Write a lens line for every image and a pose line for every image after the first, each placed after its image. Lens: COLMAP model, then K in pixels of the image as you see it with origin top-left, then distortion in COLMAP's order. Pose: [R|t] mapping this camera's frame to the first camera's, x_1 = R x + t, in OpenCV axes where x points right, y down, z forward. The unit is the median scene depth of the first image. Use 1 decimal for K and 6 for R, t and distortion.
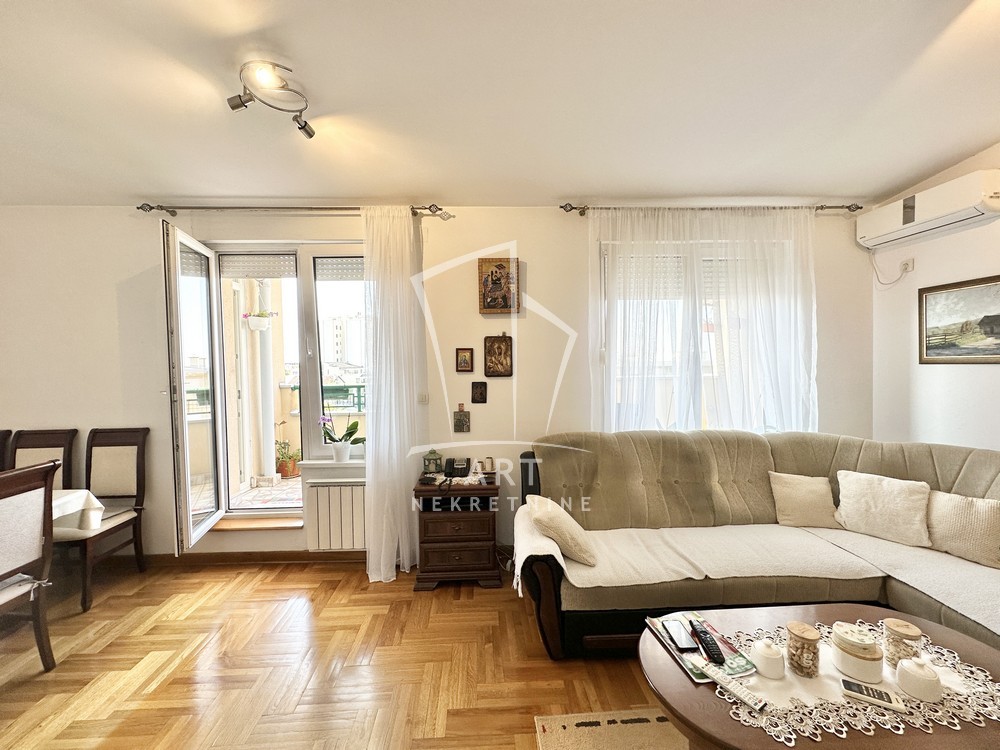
lens RADIAL K [[397.8, 0, 498.2], [0, 397.8, 376.0], [0, 0, 1]] dist [-0.002075, -0.000200]
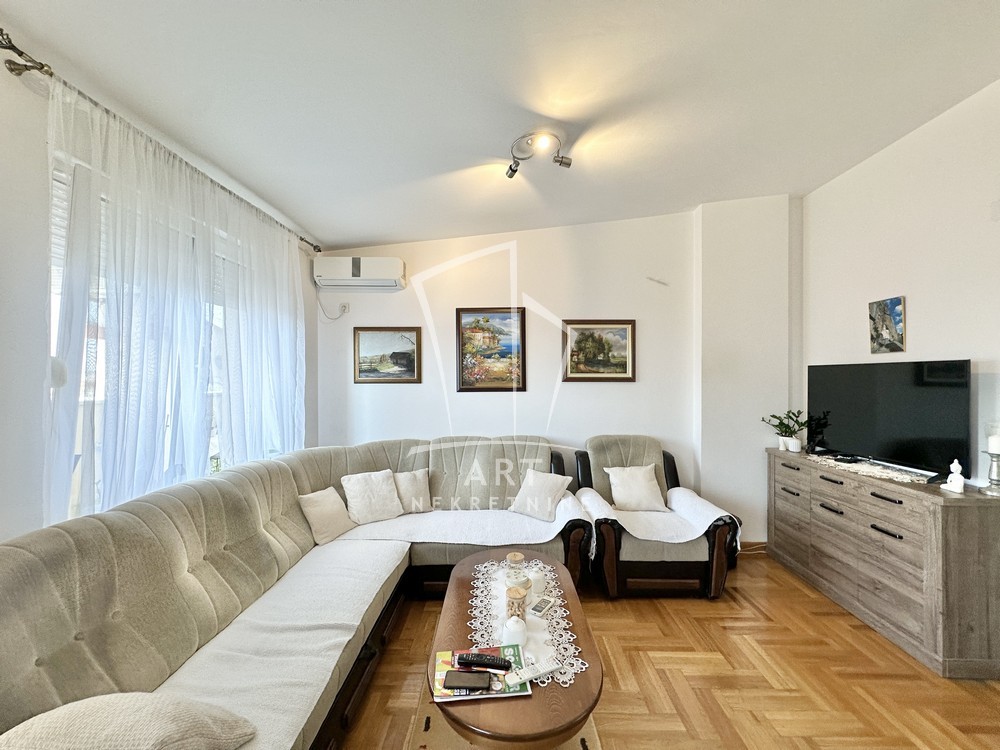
lens RADIAL K [[397.8, 0, 498.2], [0, 397.8, 376.0], [0, 0, 1]] dist [-0.002075, -0.000200]
pose [[0.055281, 0.013884, 0.998374, -0.256736], [0.029371, 0.999448, -0.015526, -0.021008], [-0.998039, 0.030181, 0.054842, 0.465640]]
